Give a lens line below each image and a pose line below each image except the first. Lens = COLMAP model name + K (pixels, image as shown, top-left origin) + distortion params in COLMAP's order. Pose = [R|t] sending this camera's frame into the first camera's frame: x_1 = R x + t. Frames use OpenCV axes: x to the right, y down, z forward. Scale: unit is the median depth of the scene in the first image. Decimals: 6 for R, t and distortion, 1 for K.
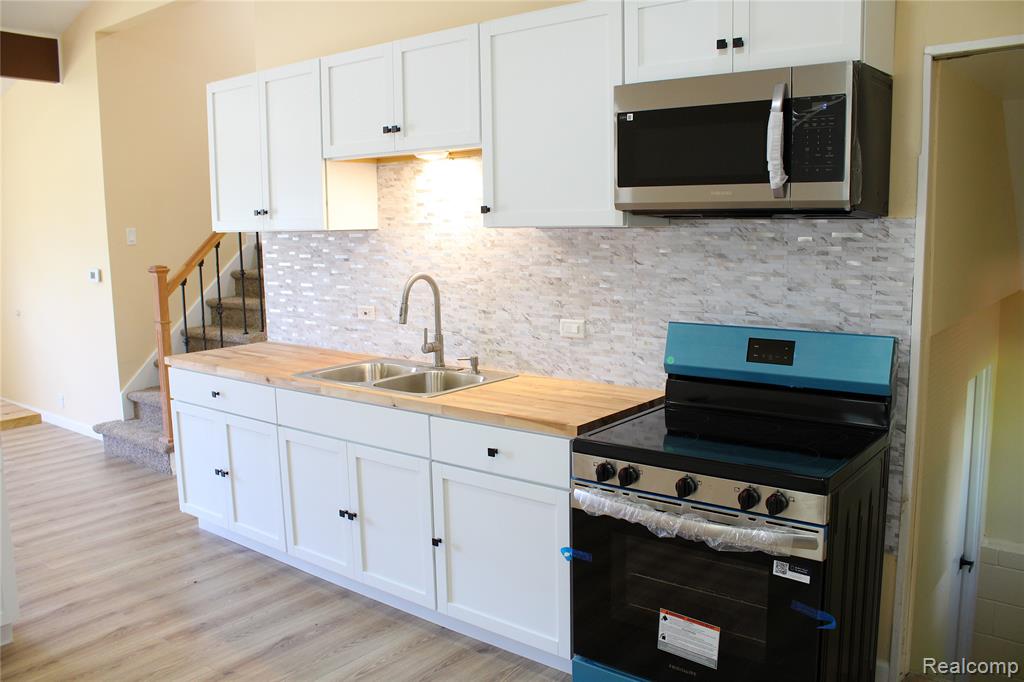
lens RADIAL K [[846.8, 0, 512.9], [0, 846.8, 341.5], [0, 0, 1]] dist [-0.161232, 0.138373]
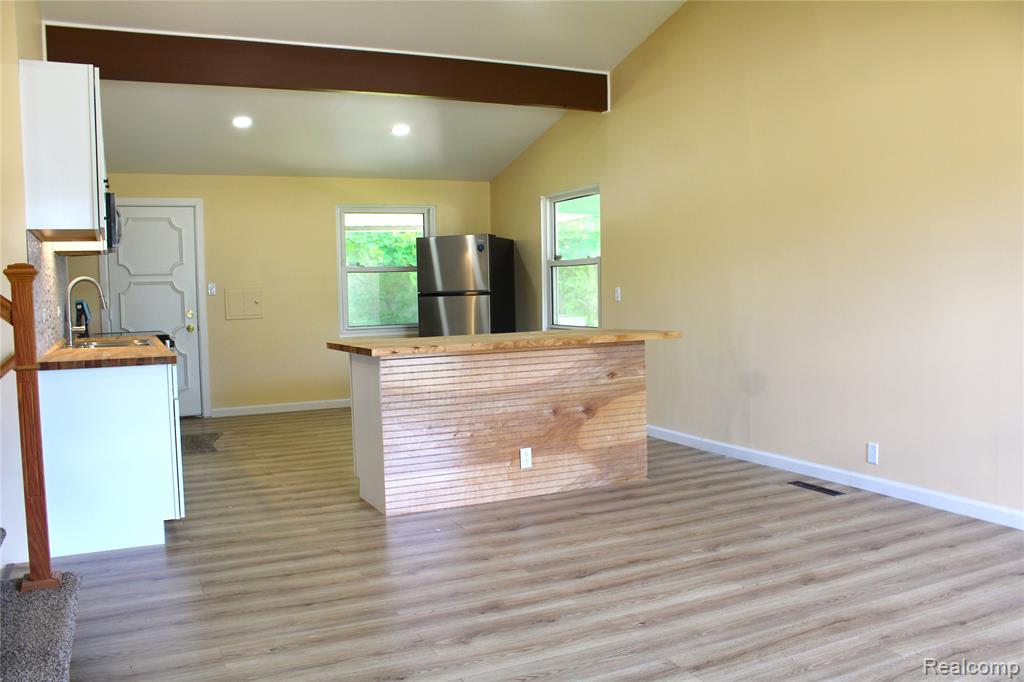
lens RADIAL K [[846.8, 0, 514.9], [0, 846.8, 346.5], [0, 0, 1]] dist [-0.161232, 0.138373]
pose [[-0.897930, 0.003798, 0.440121, -1.453818], [0.096039, 0.977558, 0.187502, -0.163318], [-0.429532, 0.210633, -0.878144, 2.027082]]
